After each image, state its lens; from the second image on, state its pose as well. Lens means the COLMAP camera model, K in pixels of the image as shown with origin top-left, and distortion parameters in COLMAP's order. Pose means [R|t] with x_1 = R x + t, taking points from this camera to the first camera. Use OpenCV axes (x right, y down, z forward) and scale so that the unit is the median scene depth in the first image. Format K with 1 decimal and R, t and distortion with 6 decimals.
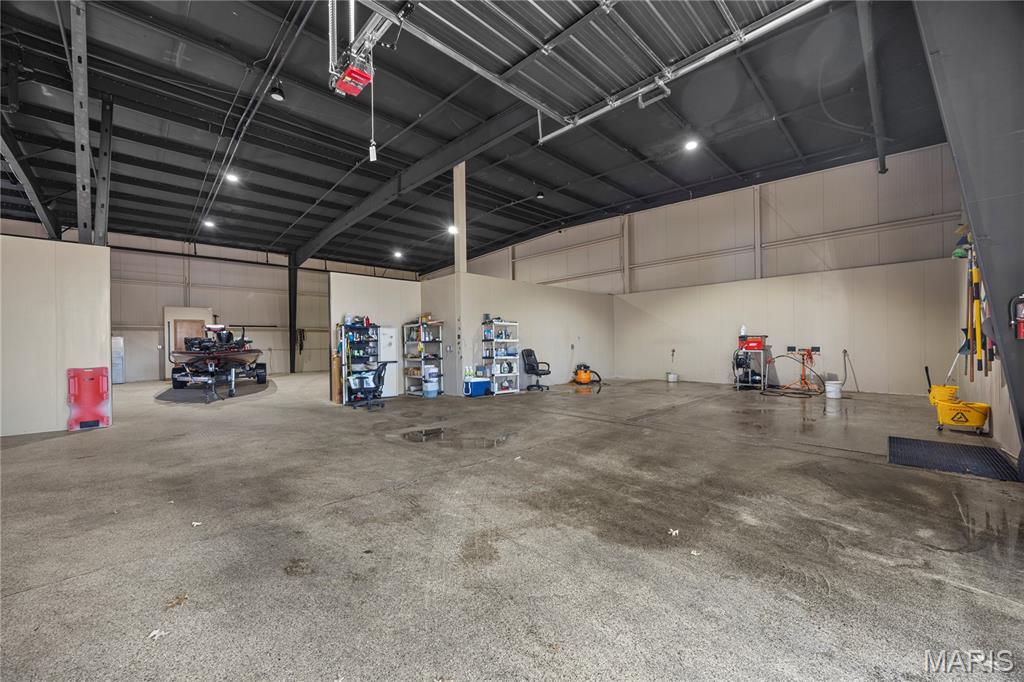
lens RADIAL K [[390.7, 0, 508.4], [0, 390.7, 345.4], [0, 0, 1]] dist [-0.001337, 0.000132]
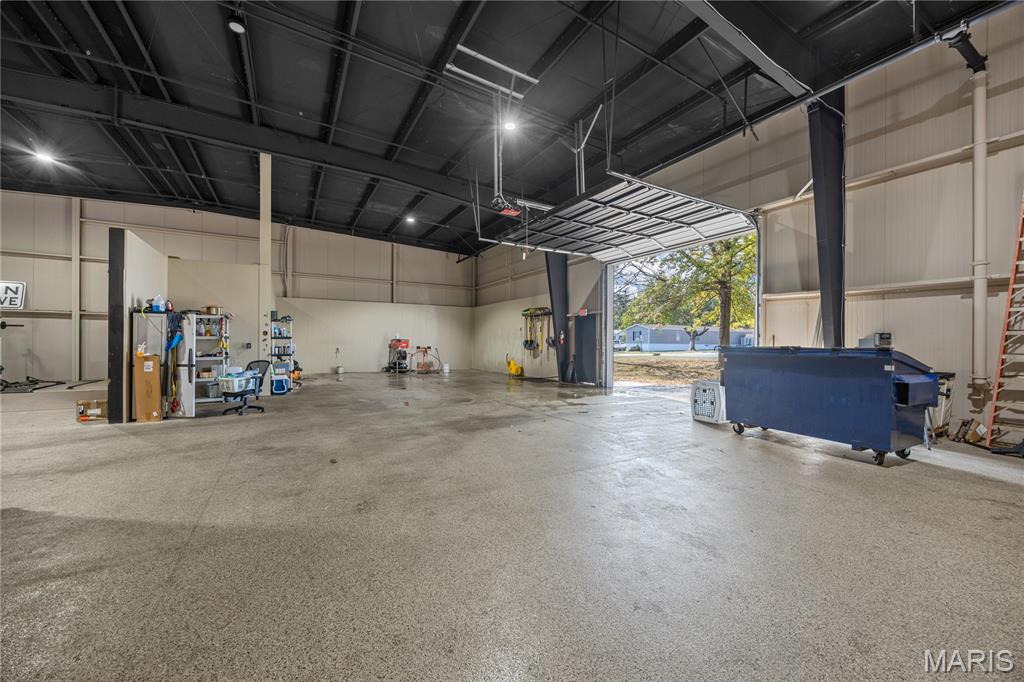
lens RADIAL K [[379.5, 0, 512.0], [0, 379.5, 341.0], [0, 0, 1]] dist [-0.001345, -0.000139]
pose [[0.241019, 0.019228, 0.970330, -0.832641], [-0.006494, 0.999813, -0.018199, 0.009019], [-0.970499, -0.001915, 0.241099, 0.188388]]
